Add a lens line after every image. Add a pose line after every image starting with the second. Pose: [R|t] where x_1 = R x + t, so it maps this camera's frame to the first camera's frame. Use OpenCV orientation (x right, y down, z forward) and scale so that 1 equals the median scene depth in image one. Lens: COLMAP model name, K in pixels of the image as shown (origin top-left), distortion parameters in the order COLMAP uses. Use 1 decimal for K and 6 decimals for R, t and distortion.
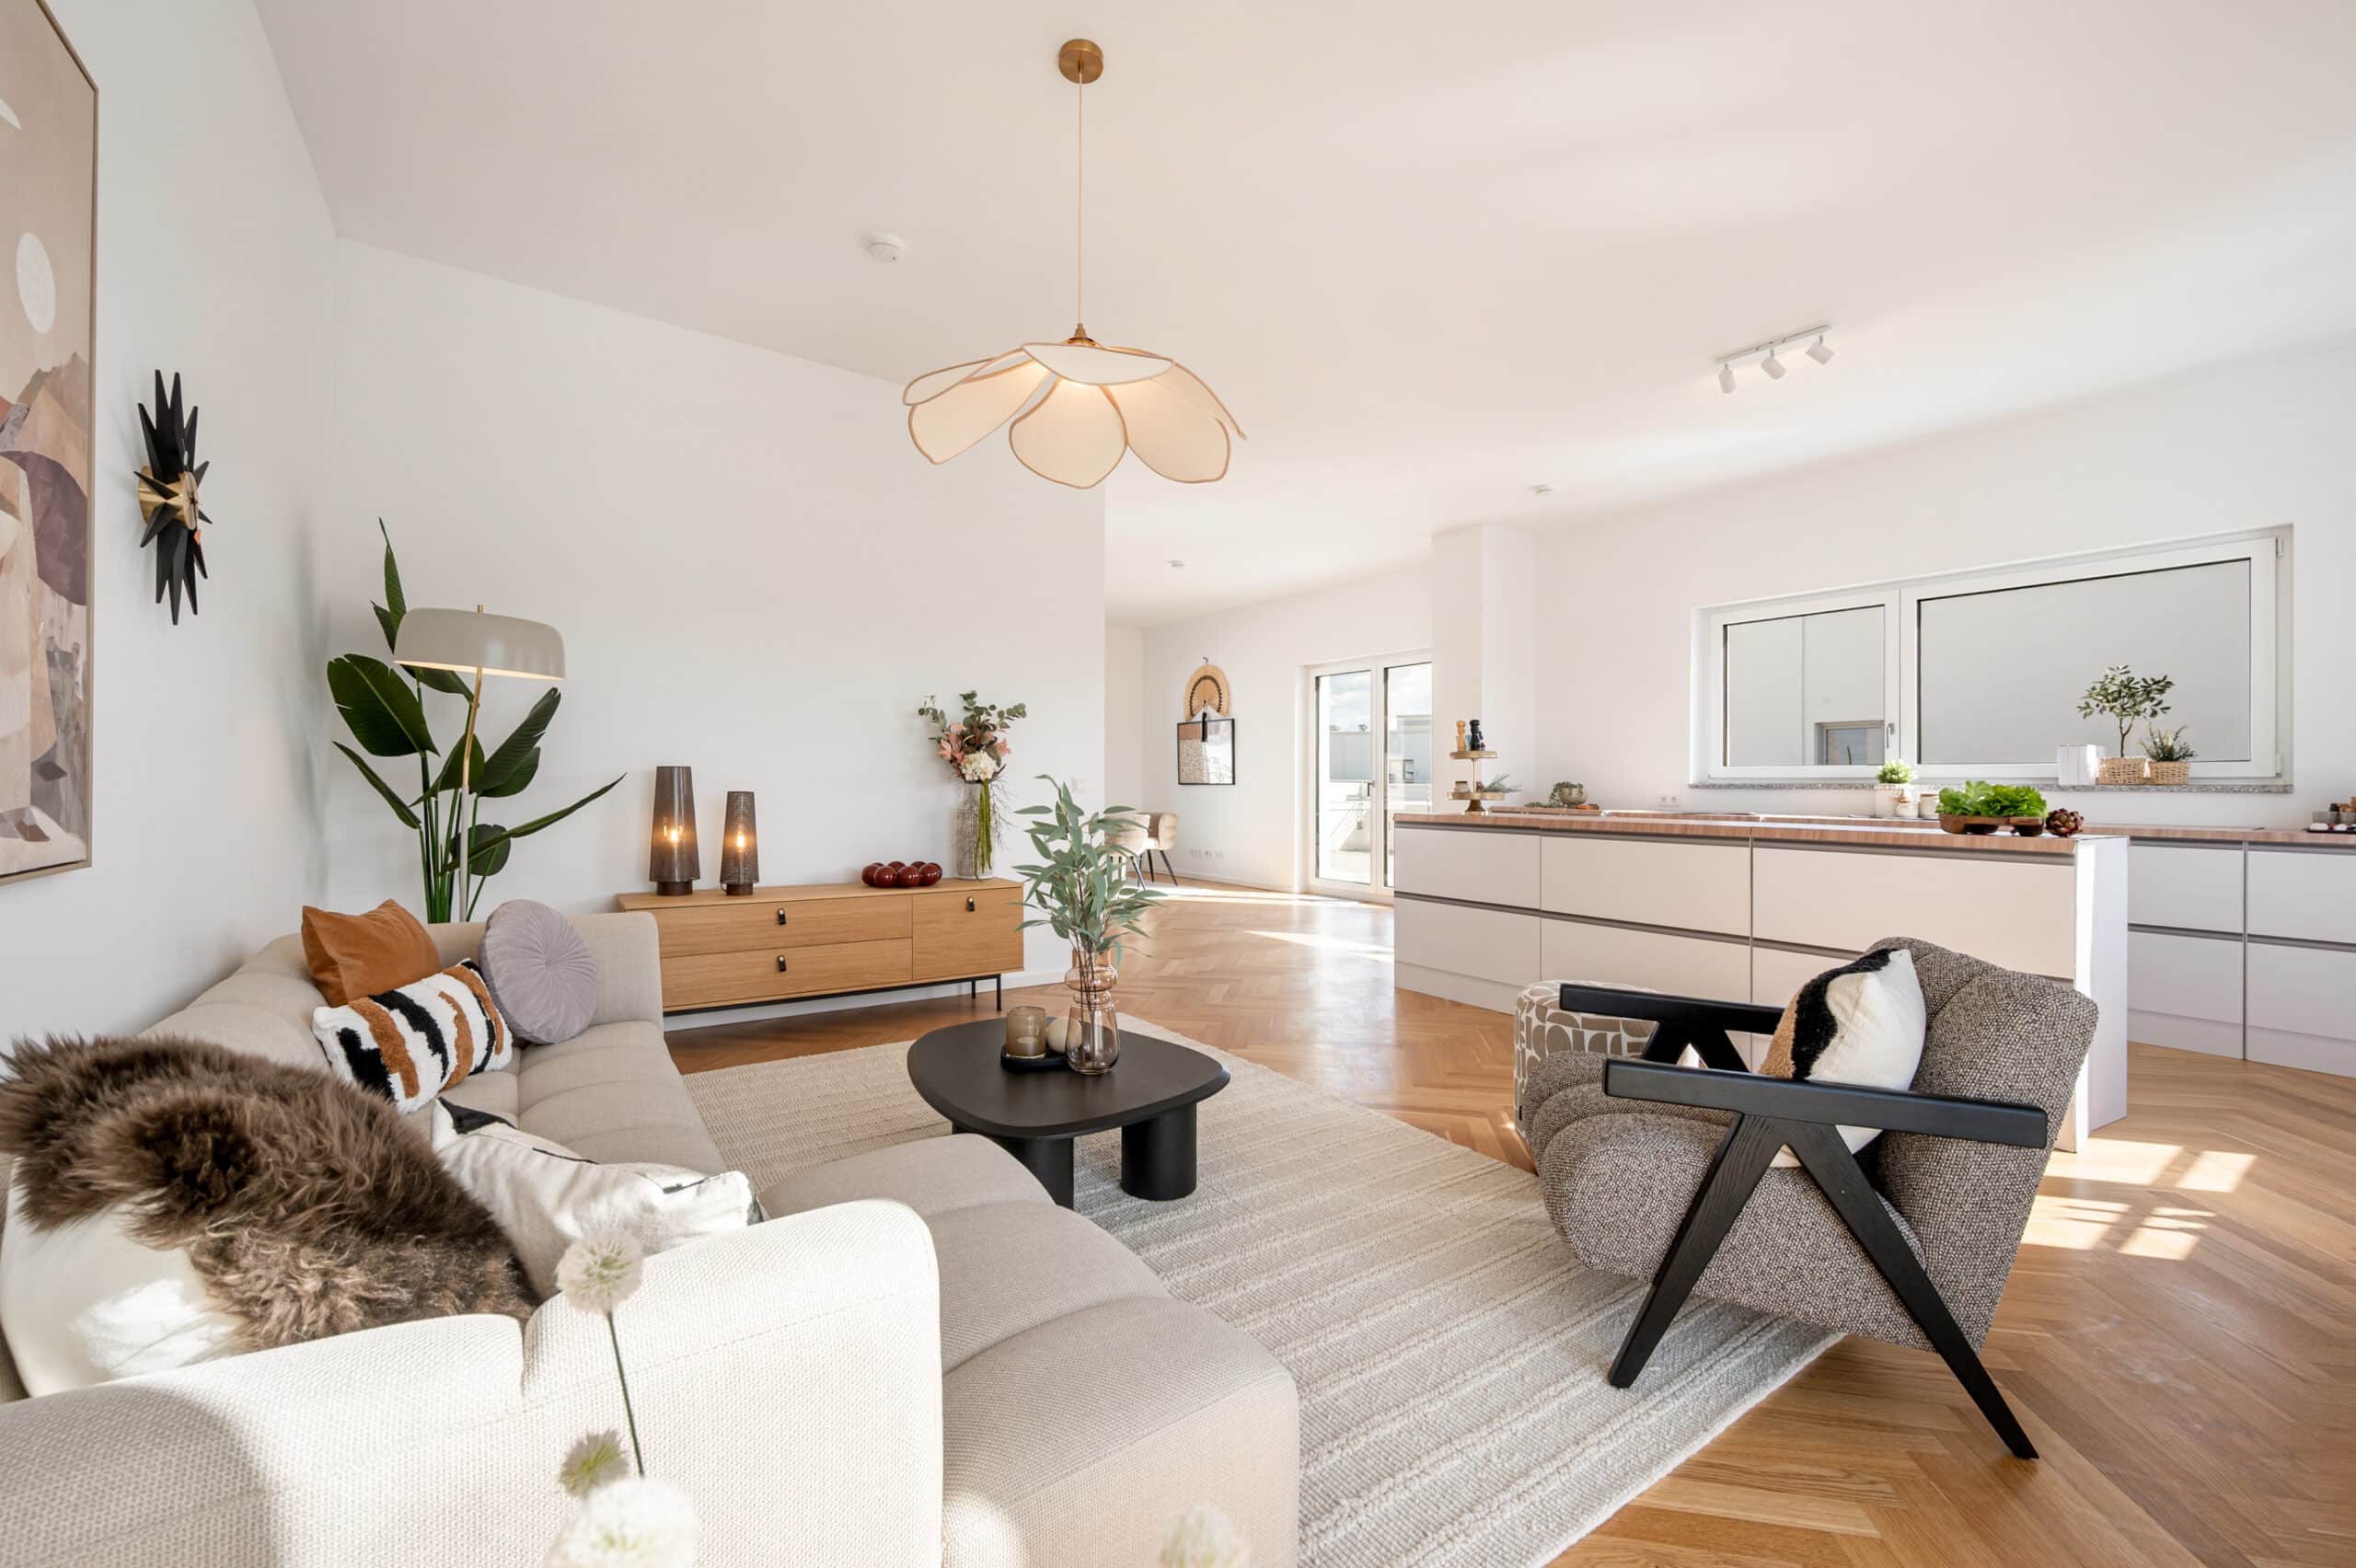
lens RADIAL K [[984.0, 0, 1178.0], [0, 984.0, 784.0], [0, 0, 1]] dist [-0.001495, -0.000421]
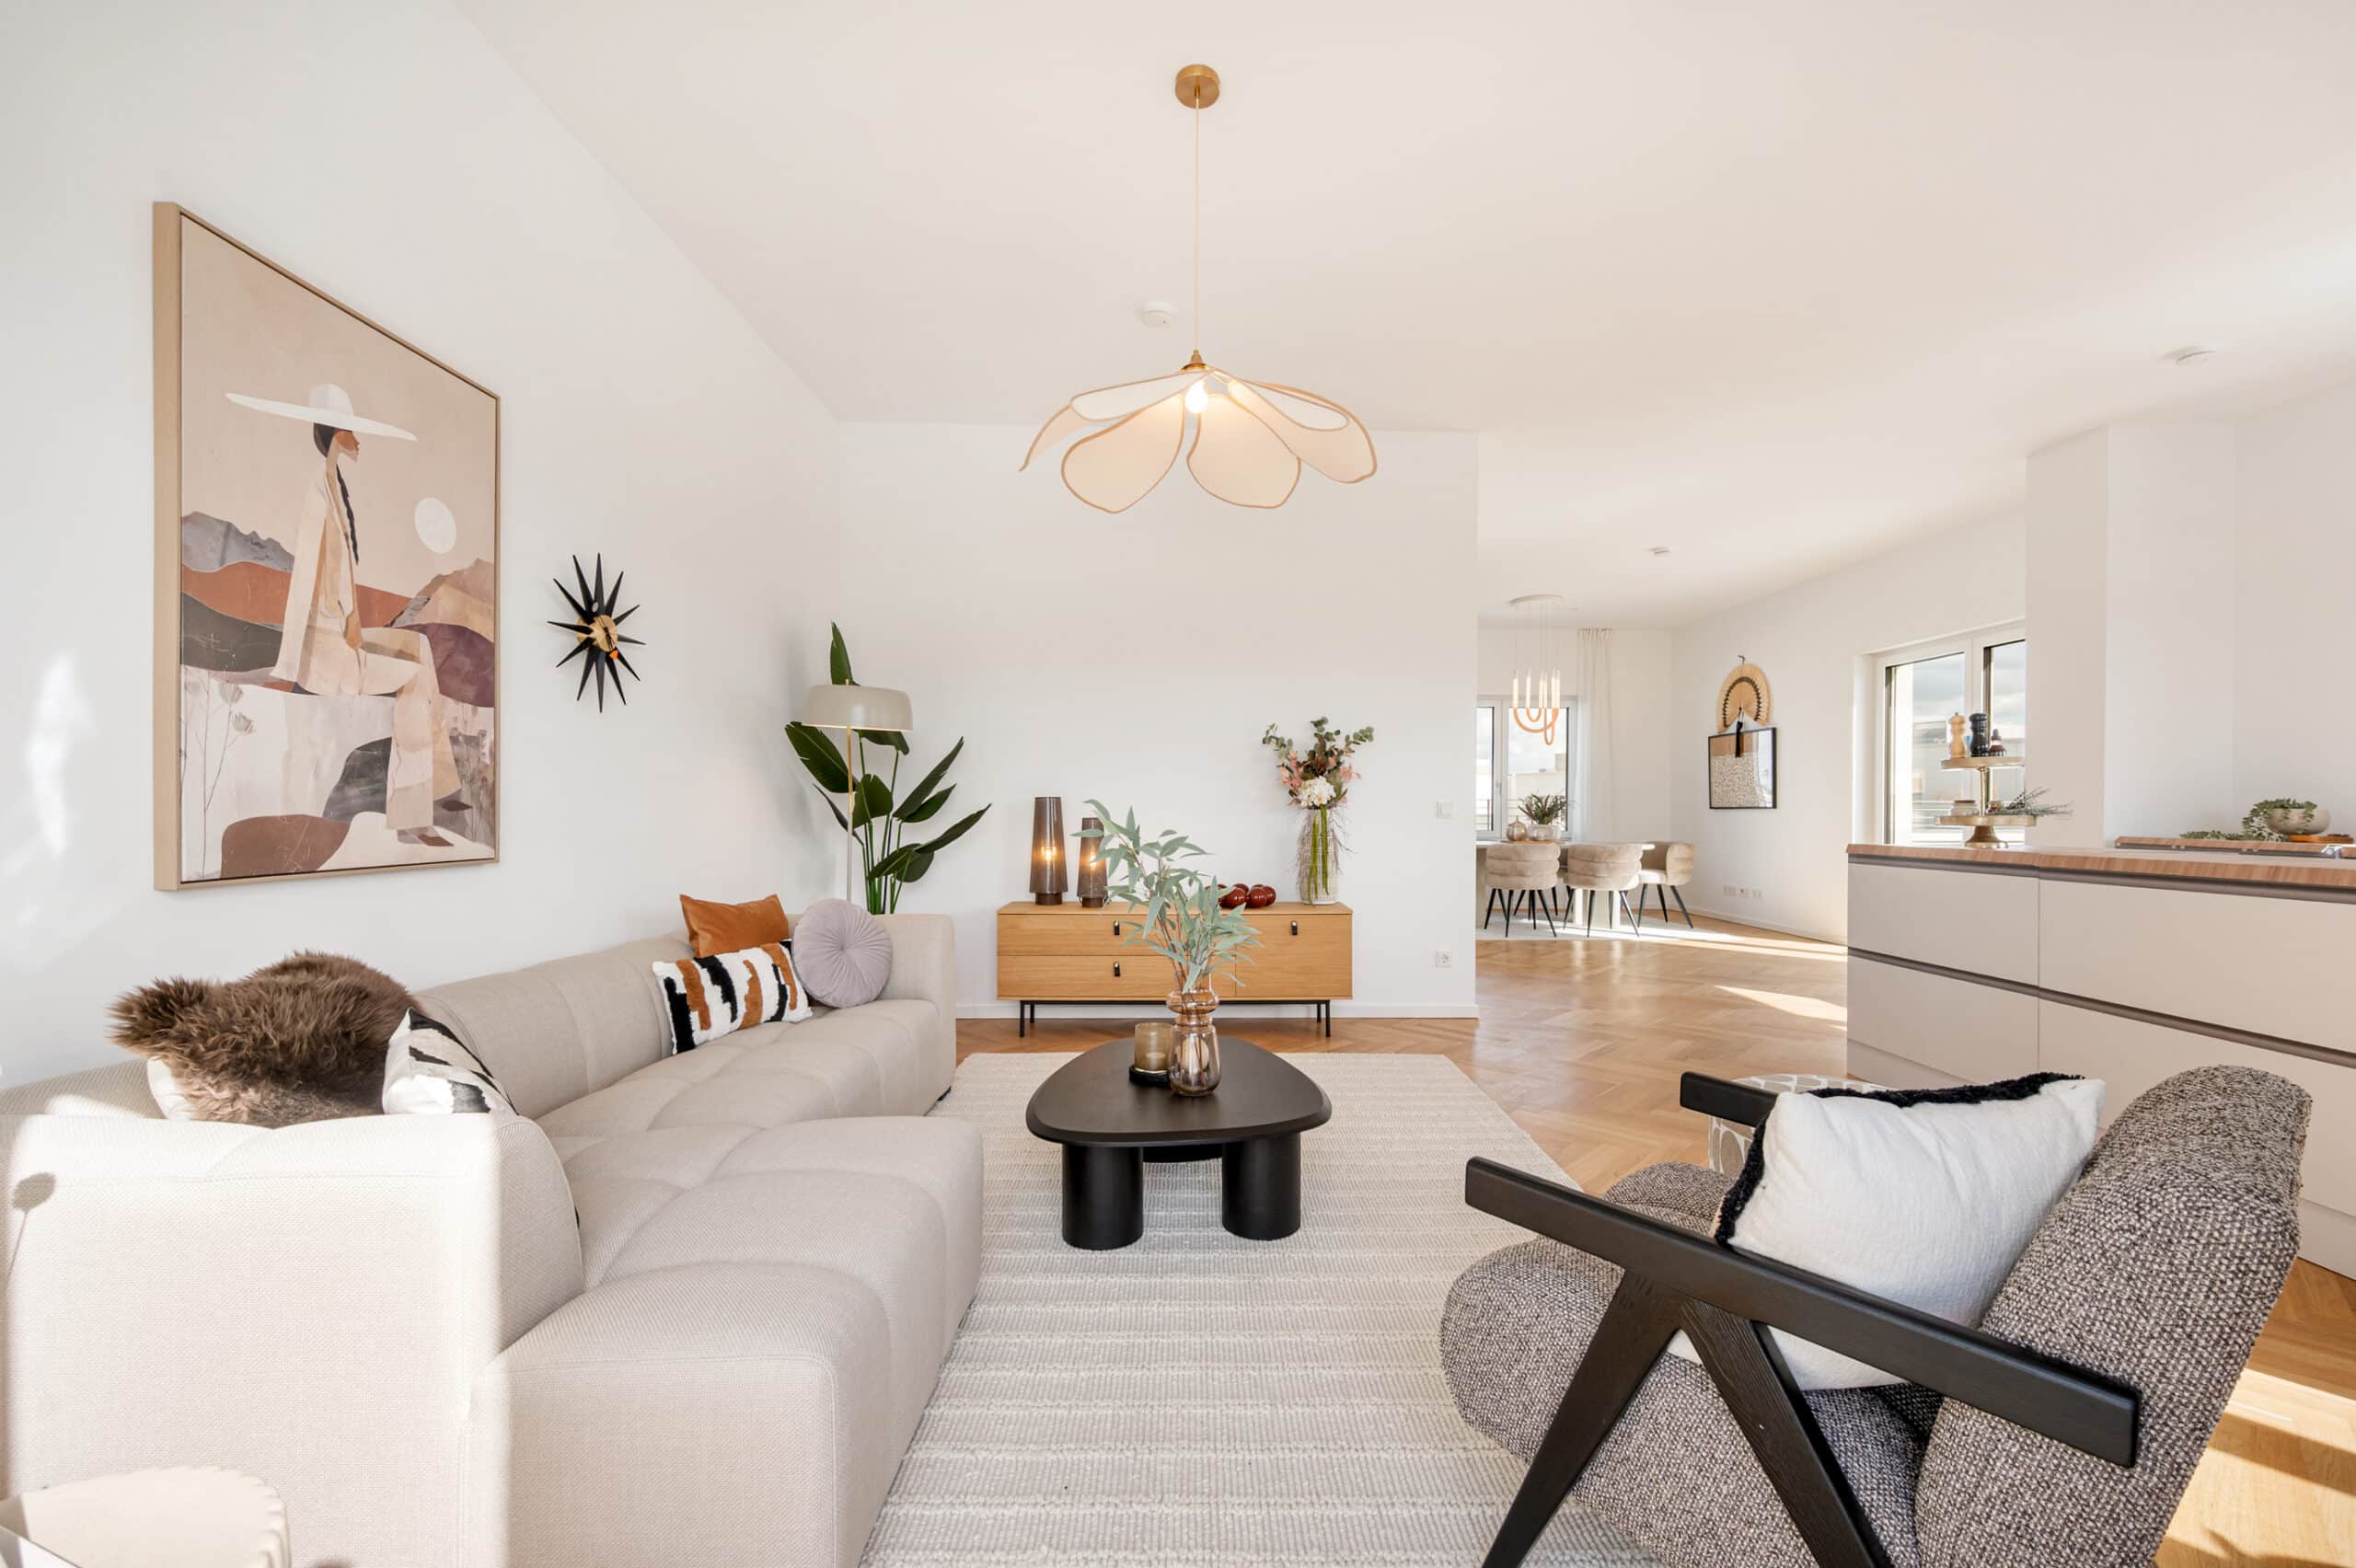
lens RADIAL K [[995.1, 0, 1184.0], [0, 995.1, 815.3], [0, 0, 1]] dist [0.002371, 0.000075]
pose [[0.819116, -0.005318, -0.573603, 0.314921], [0.007523, 0.999971, 0.001471, 0.003732], [0.573578, -0.005519, 0.819132, 0.104643]]
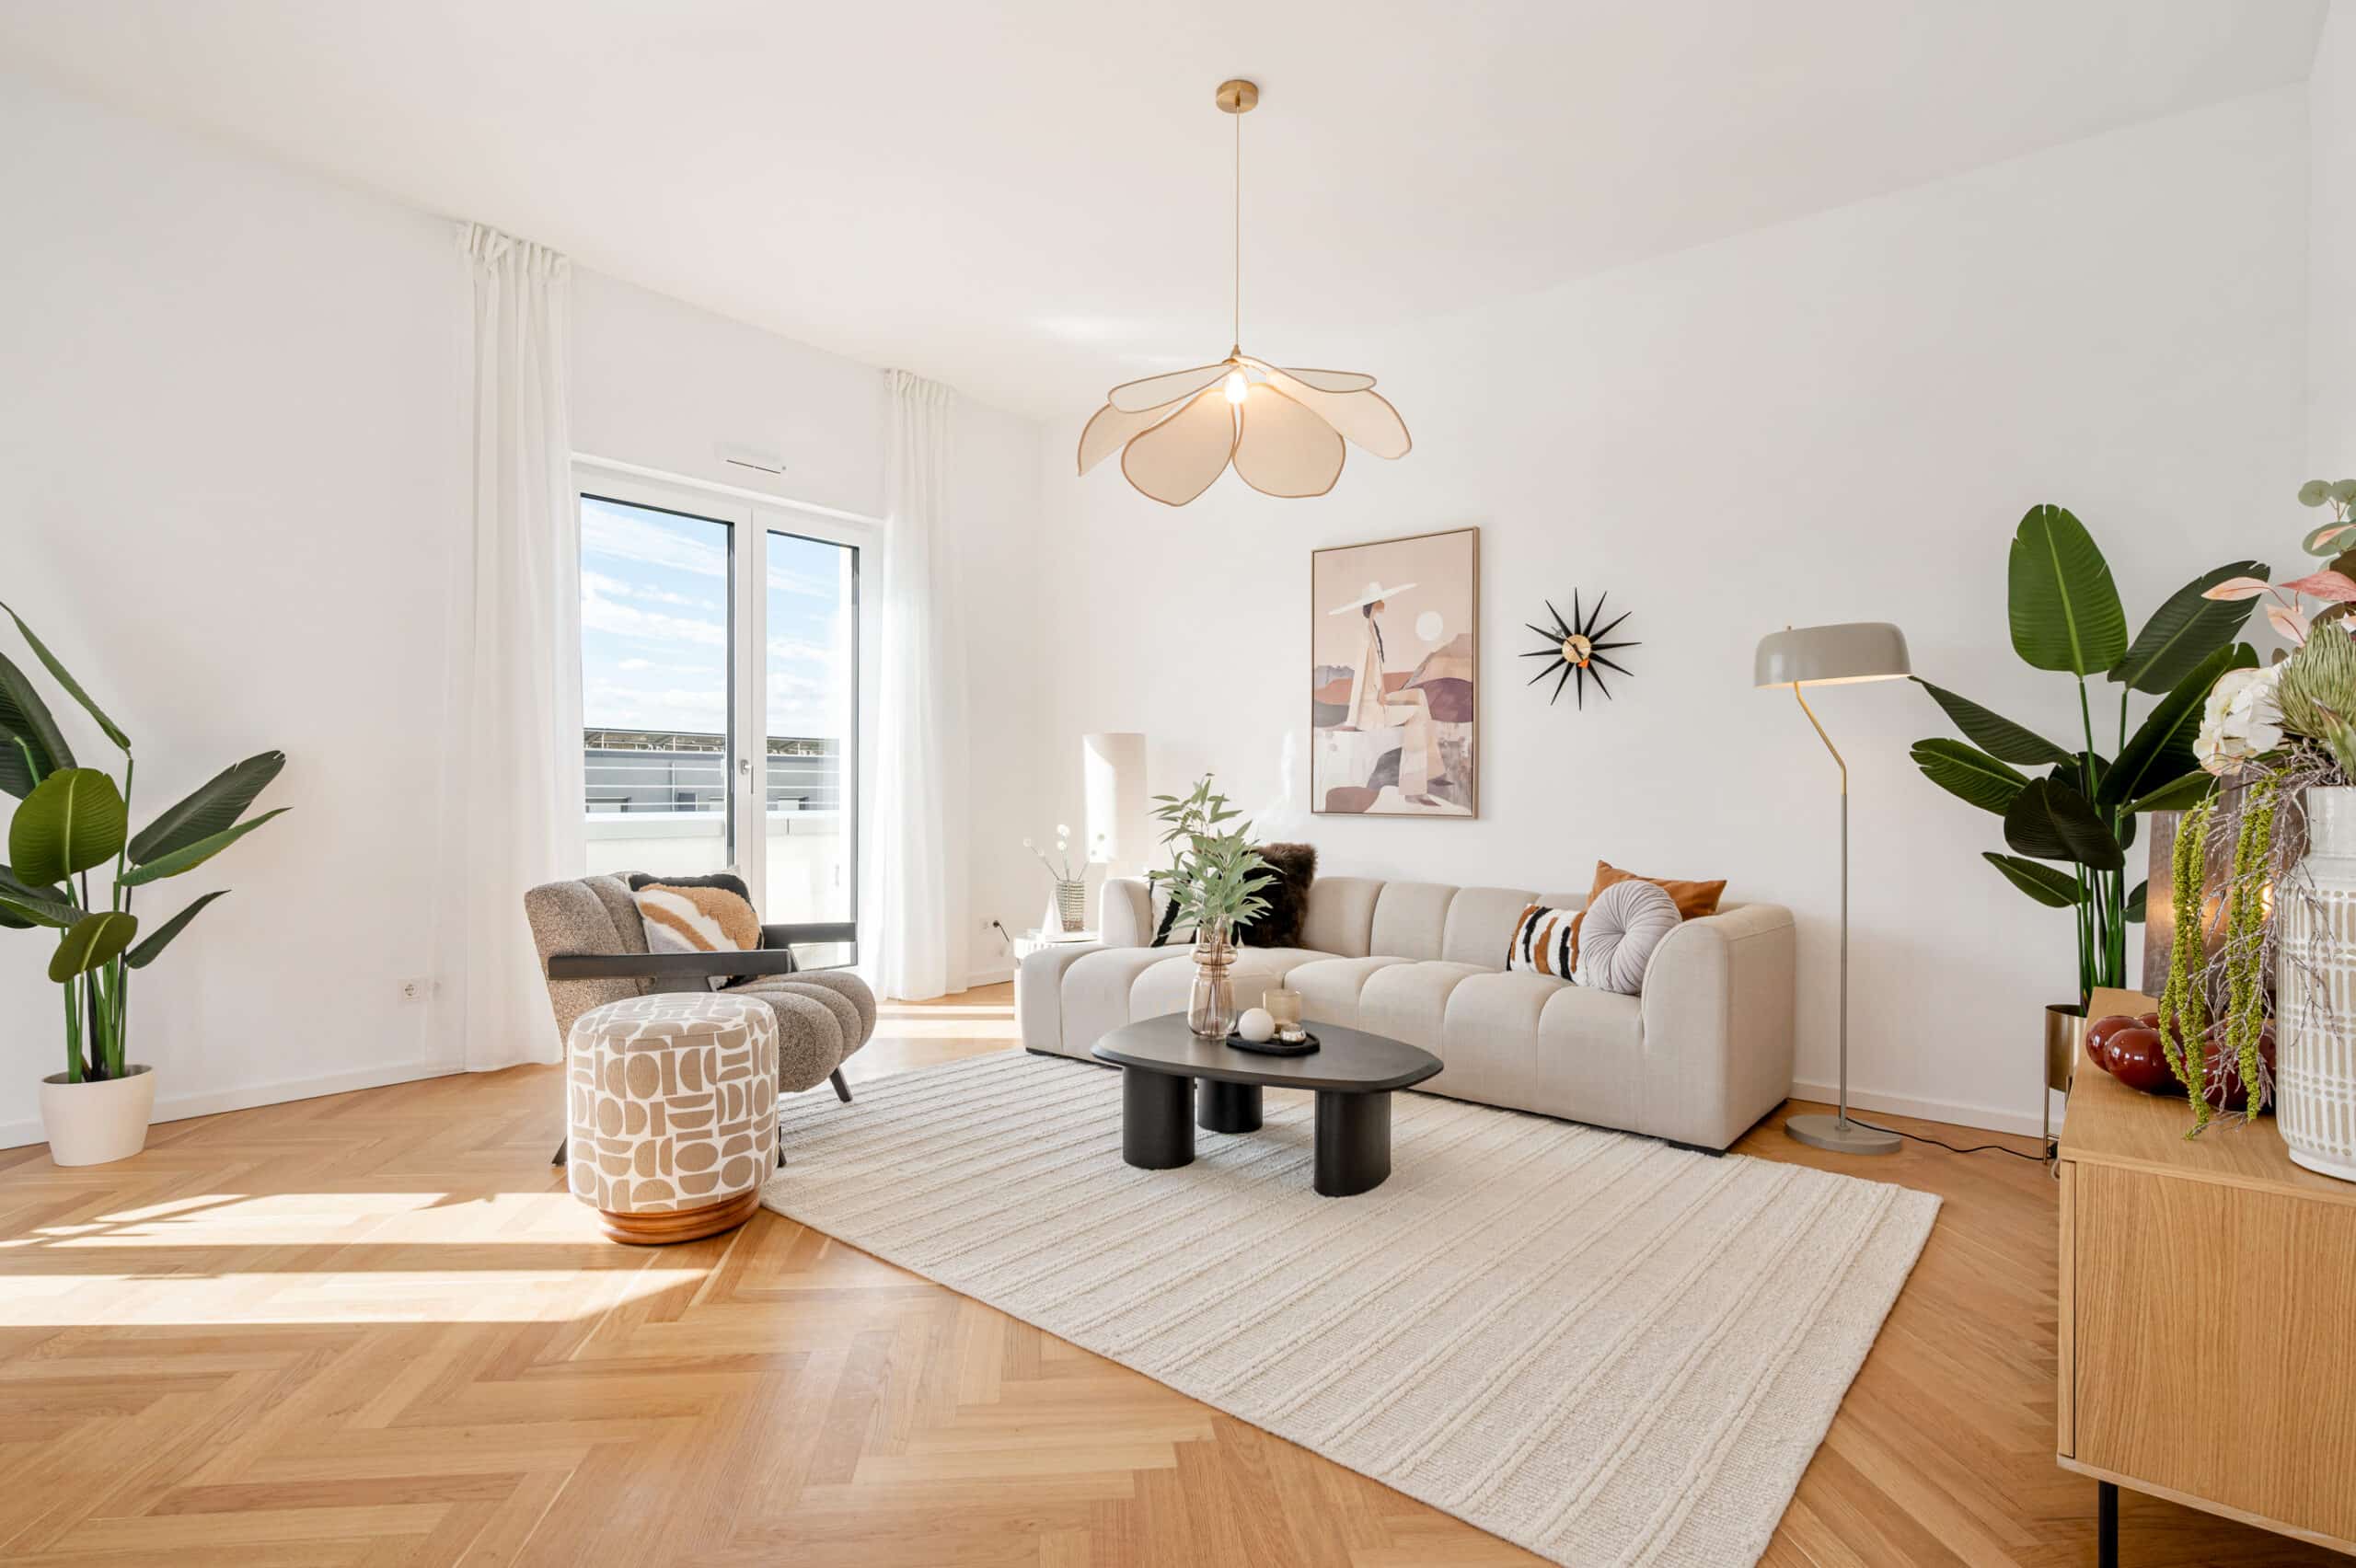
lens RADIAL K [[1184.5, 0, 1178.0], [0, 1184.5, 784.0], [0, 0, 1]] dist [-0.000510, -0.000042]
pose [[-0.962849, -0.022058, -0.269138, 0.204452], [-0.020962, 0.999756, -0.006944, 0.011196], [0.269225, -0.001044, -0.963077, 1.476187]]
